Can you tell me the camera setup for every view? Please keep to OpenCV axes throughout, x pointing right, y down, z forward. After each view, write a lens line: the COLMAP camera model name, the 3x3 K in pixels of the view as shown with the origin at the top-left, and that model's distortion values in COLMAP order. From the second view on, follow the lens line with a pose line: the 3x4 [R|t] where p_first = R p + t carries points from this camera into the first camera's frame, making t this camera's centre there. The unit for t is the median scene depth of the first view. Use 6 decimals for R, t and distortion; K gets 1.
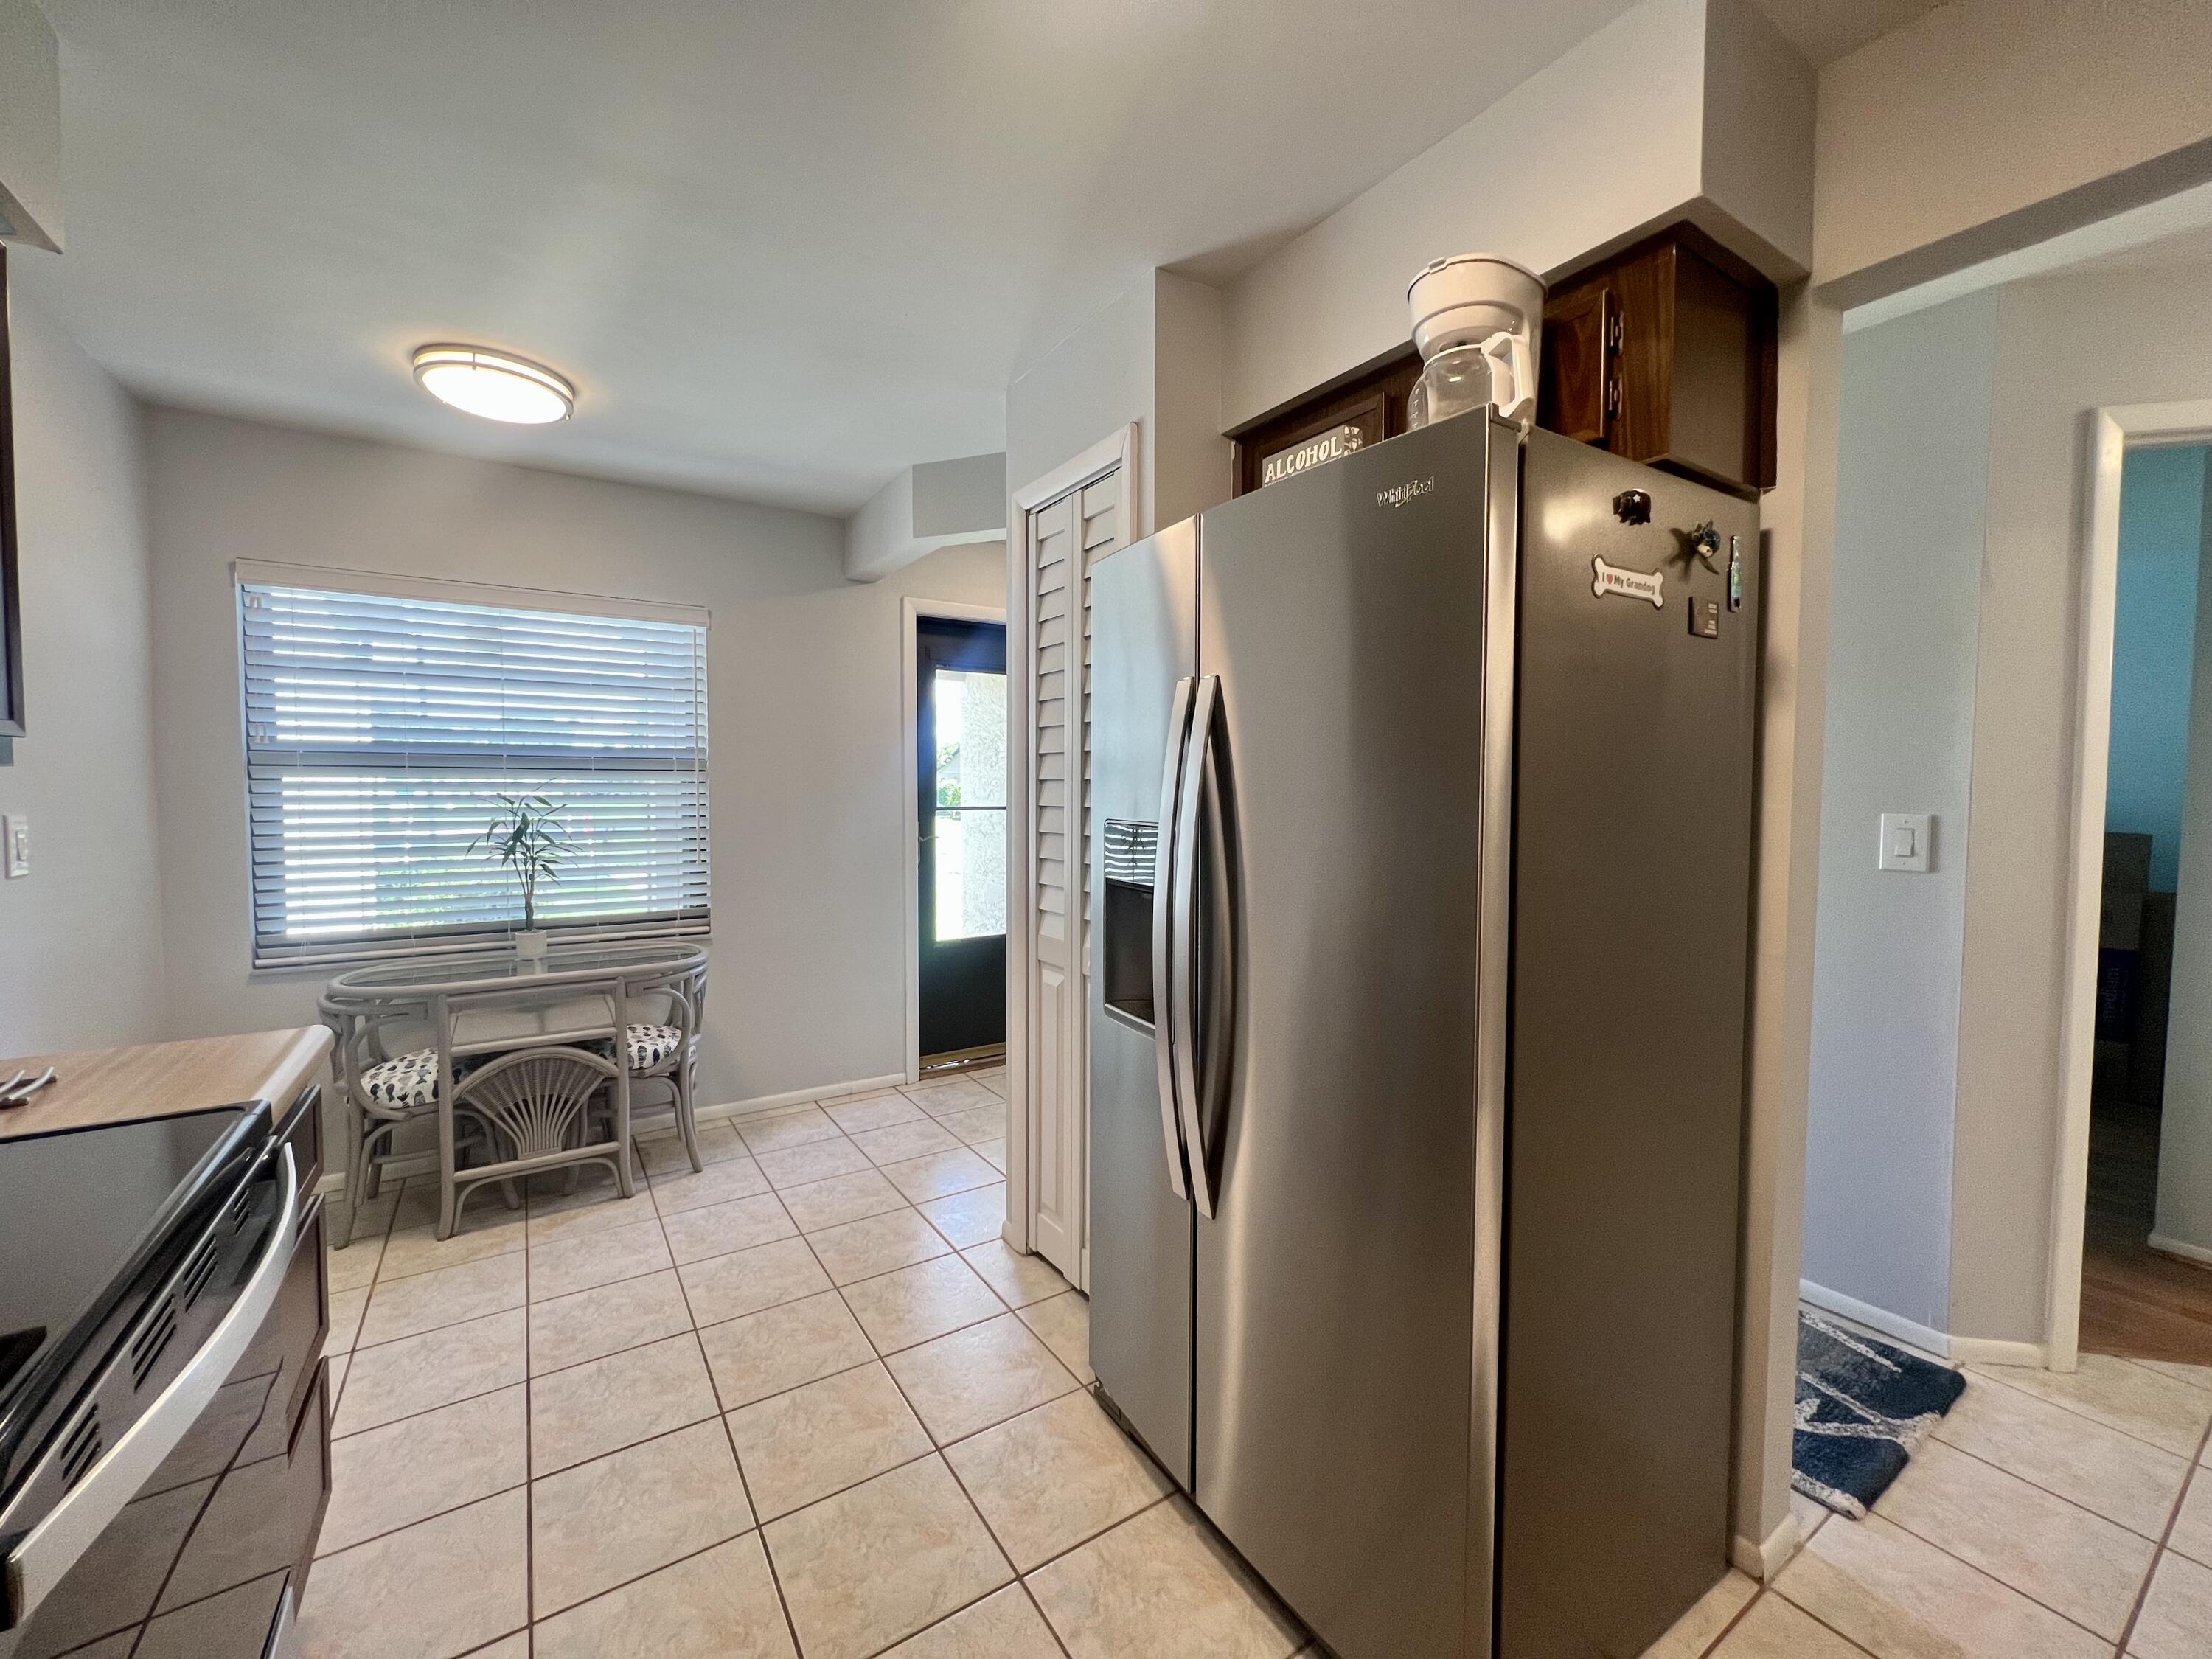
lens RADIAL K [[888.0, 0, 1102.1], [0, 888.0, 827.6], [0, 0, 1]] dist [-0.002198, 0.000585]
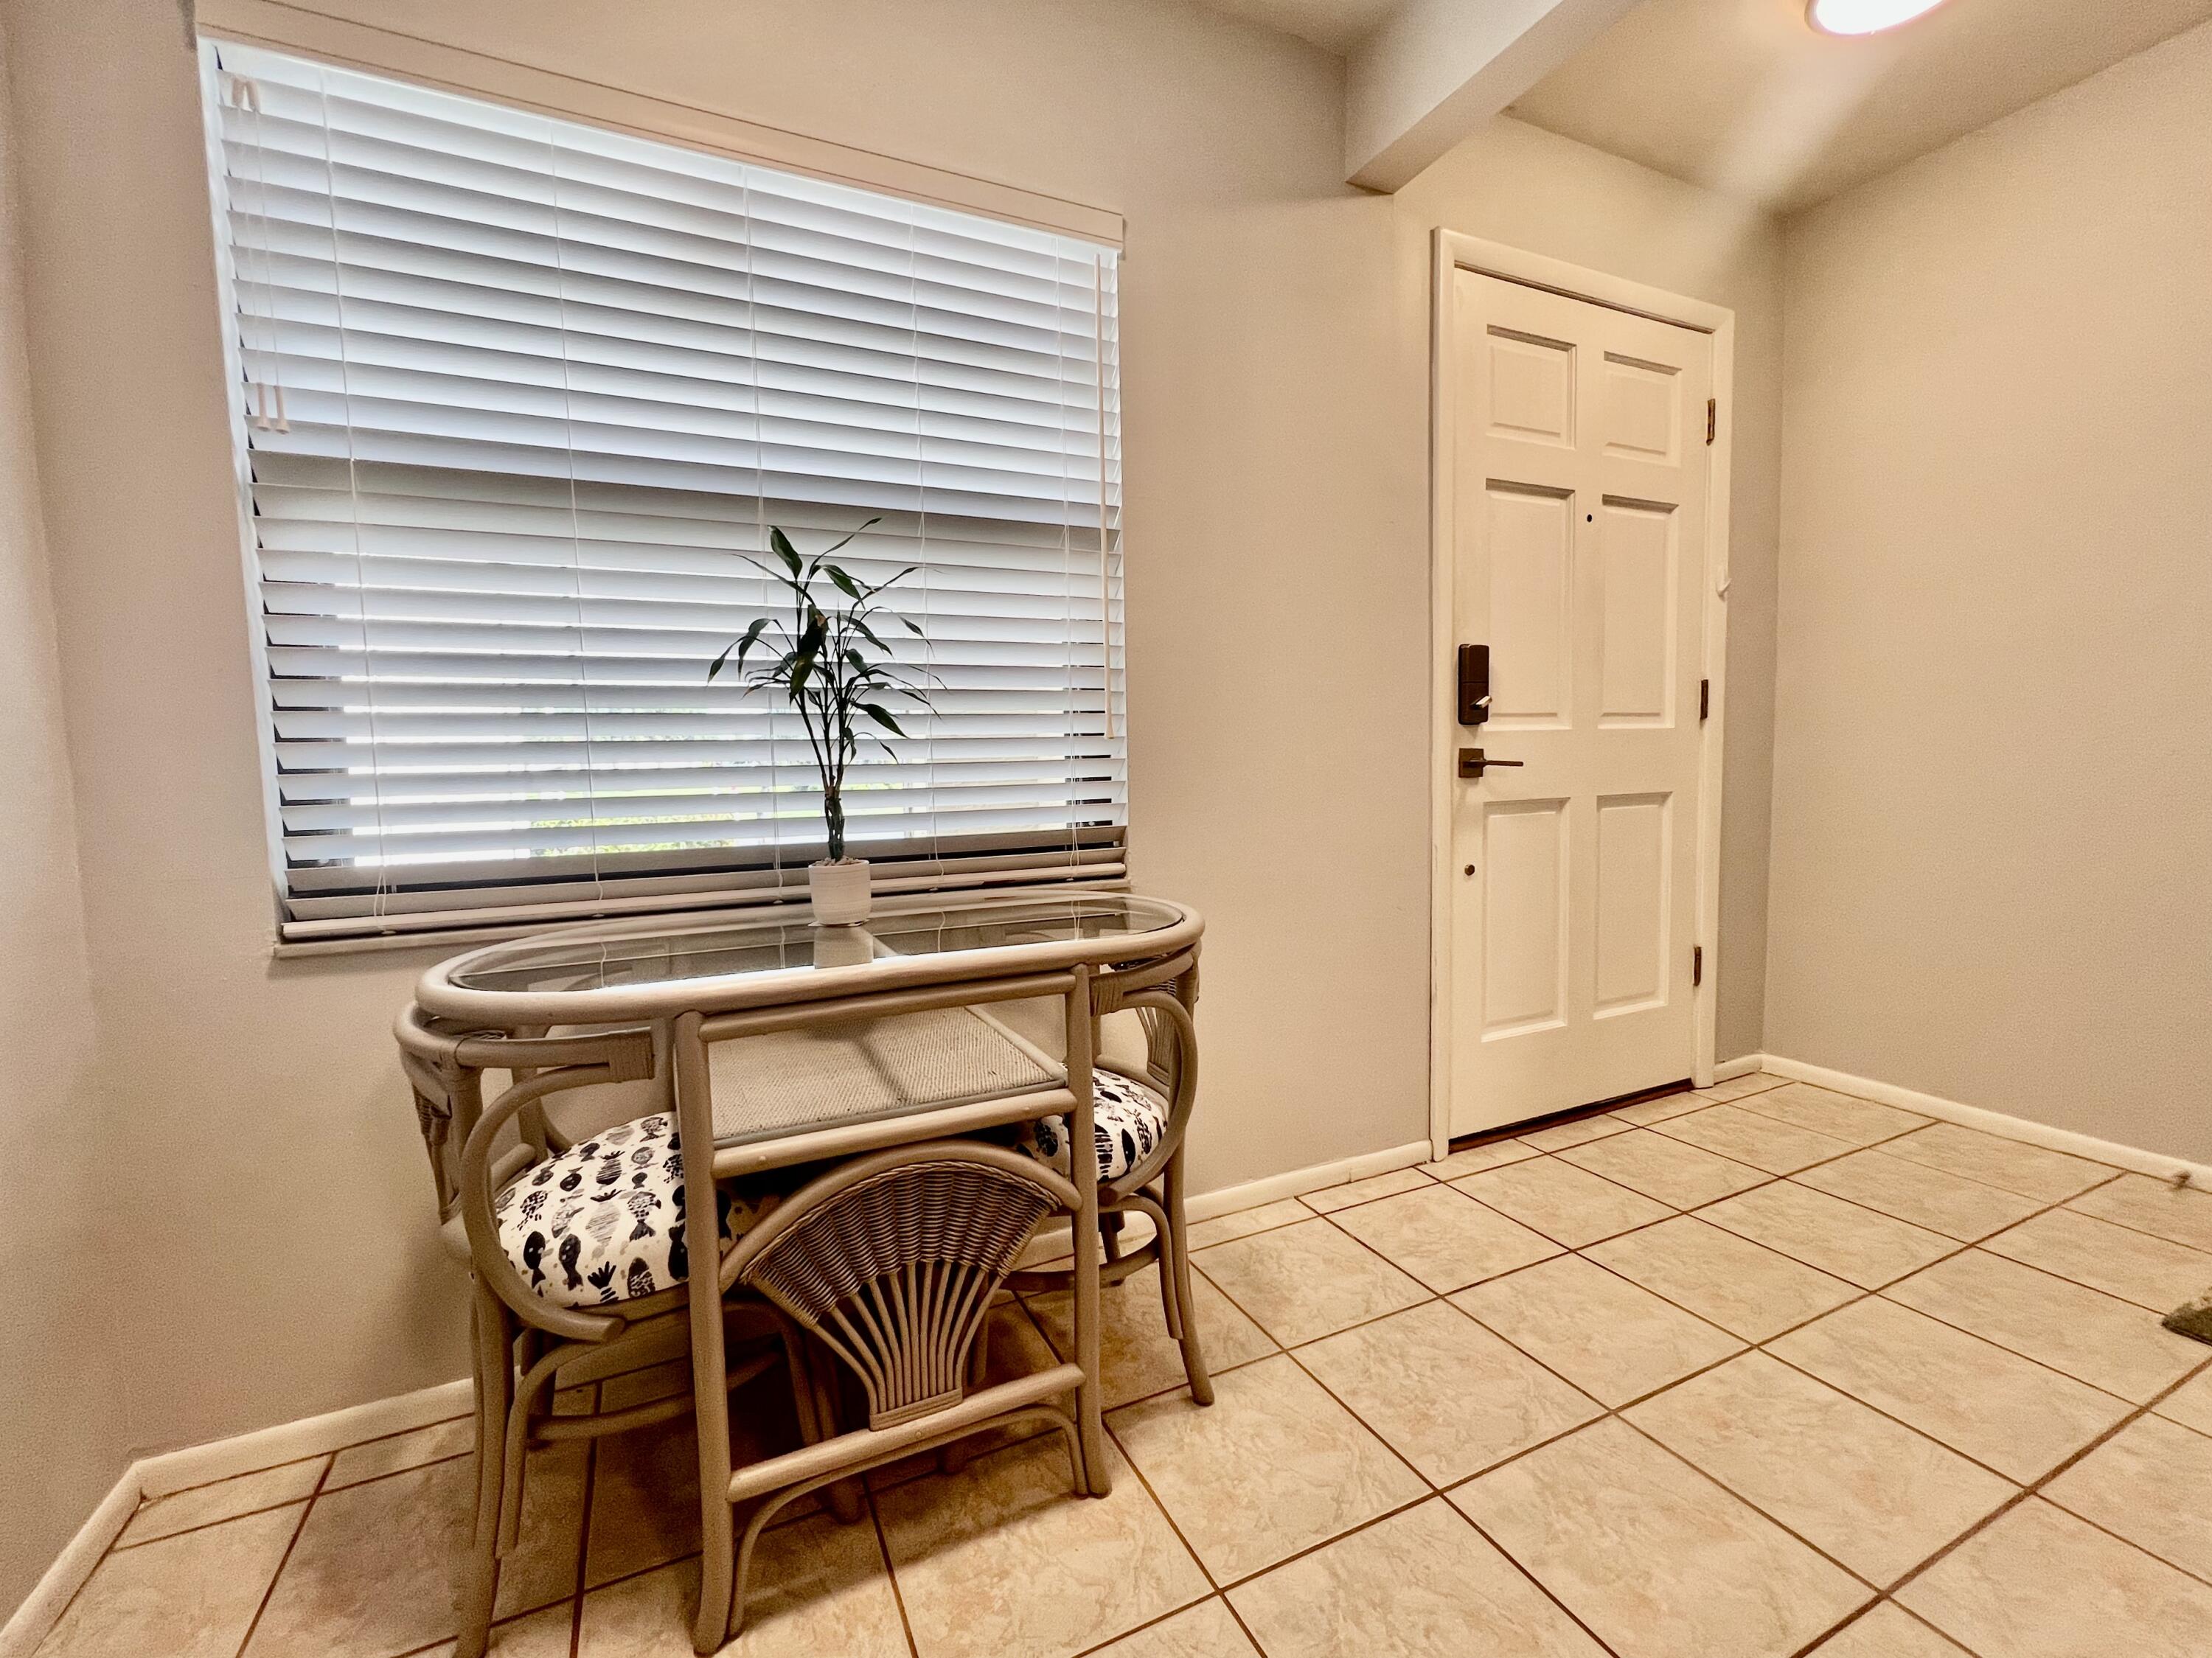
lens RADIAL K [[907.6, 0, 1107.4], [0, 907.6, 827.1], [0, 0, 1]] dist [-0.001826, 0.000503]
pose [[0.992735, -0.008334, -0.120035, -0.503515], [0.012139, 0.999445, 0.031006, 0.095197], [0.119710, -0.032238, 0.992285, 0.619872]]
